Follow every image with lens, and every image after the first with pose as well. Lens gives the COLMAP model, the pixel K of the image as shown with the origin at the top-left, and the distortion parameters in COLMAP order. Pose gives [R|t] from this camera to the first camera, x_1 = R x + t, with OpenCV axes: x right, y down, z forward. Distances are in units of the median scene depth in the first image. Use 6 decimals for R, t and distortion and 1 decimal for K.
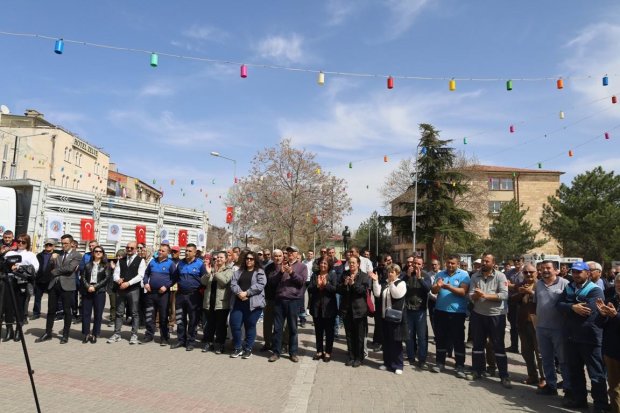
lens RADIAL K [[426.1, 0, 311.1], [0, 426.1, 211.9], [0, 0, 1]] dist [-0.012389, -0.001911]
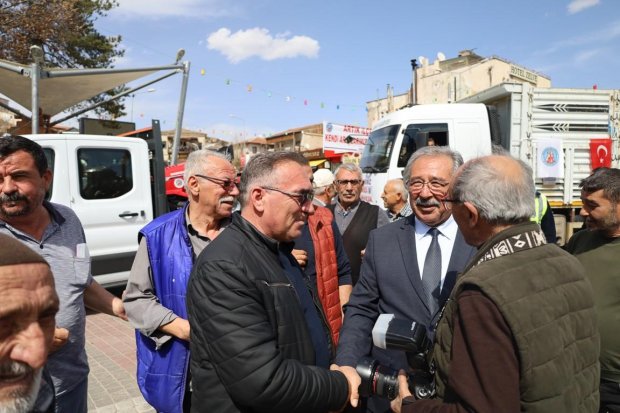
lens RADIAL K [[427.4, 0, 309.7], [0, 427.4, 212.9], [0, 0, 1]] dist [-0.031415, 0.000240]
pose [[0.573048, -0.002301, -0.819518, -0.288129], [0.122381, 0.989023, 0.082798, 0.020396], [0.810332, -0.147741, 0.567040, 0.350030]]
